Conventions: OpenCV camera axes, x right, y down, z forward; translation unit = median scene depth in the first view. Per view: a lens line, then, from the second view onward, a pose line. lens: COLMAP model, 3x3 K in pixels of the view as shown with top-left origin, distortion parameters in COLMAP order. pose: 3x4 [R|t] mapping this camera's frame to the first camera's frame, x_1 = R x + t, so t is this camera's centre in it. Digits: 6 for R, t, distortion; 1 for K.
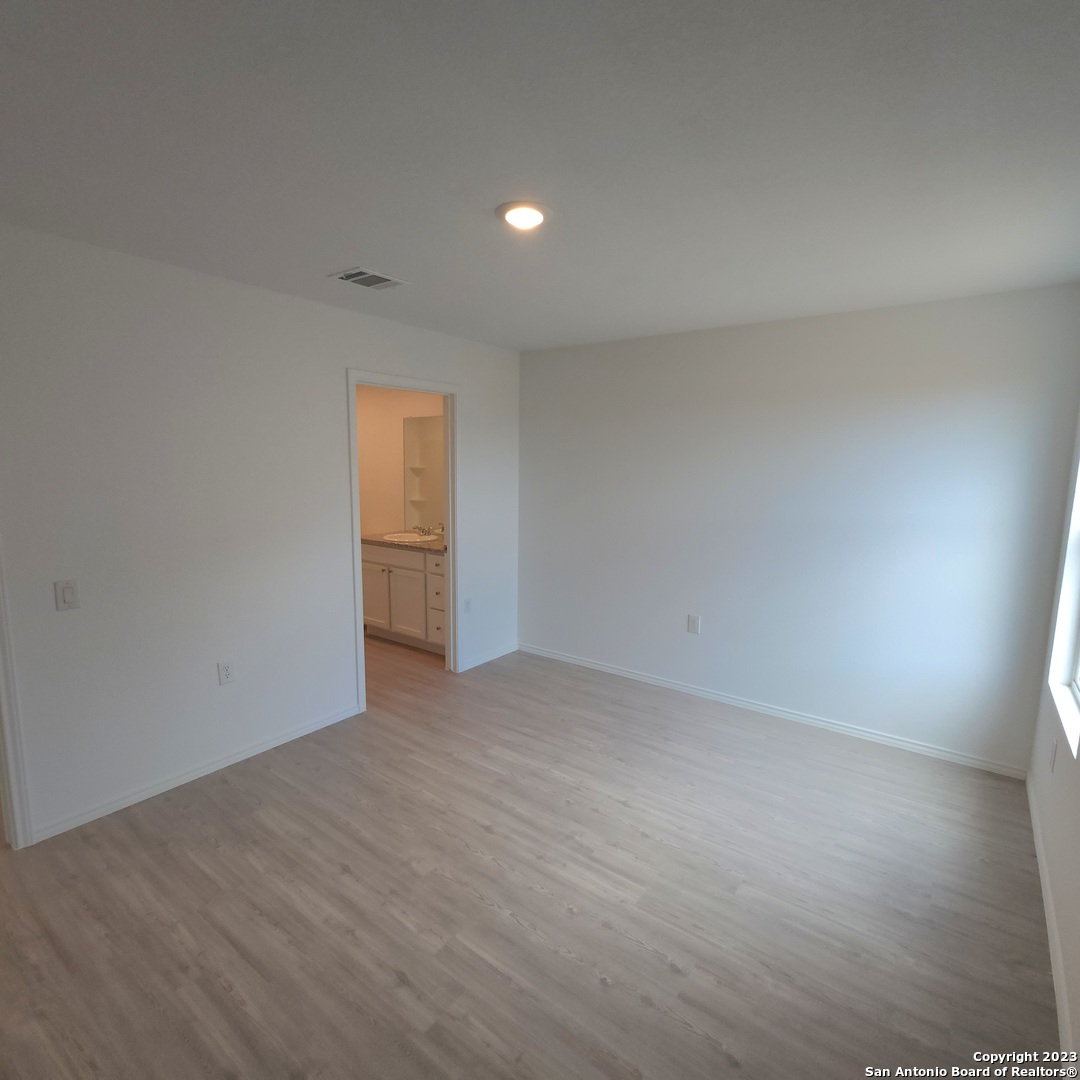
lens RADIAL K [[580.4, 0, 548.3], [0, 580.4, 540.0], [0, 0, 1]] dist [0.001472, -0.000781]
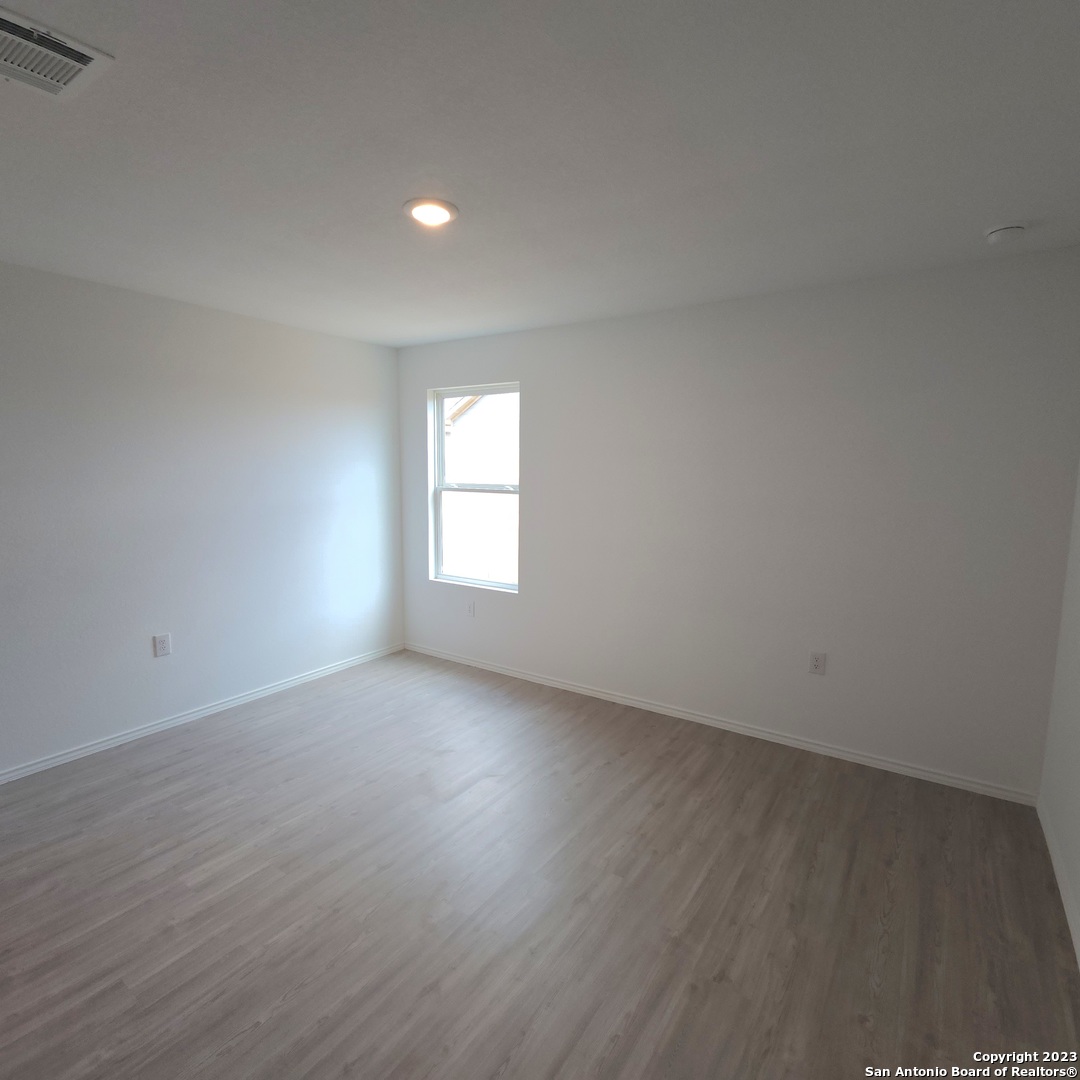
lens RADIAL K [[580.4, 0, 548.3], [0, 580.4, 540.0], [0, 0, 1]] dist [0.001472, -0.000781]
pose [[-0.042788, -0.139480, 0.989300, -0.760027], [0.130279, 0.980973, 0.143940, -0.067860], [-0.990554, 0.135044, -0.023803, 0.588348]]
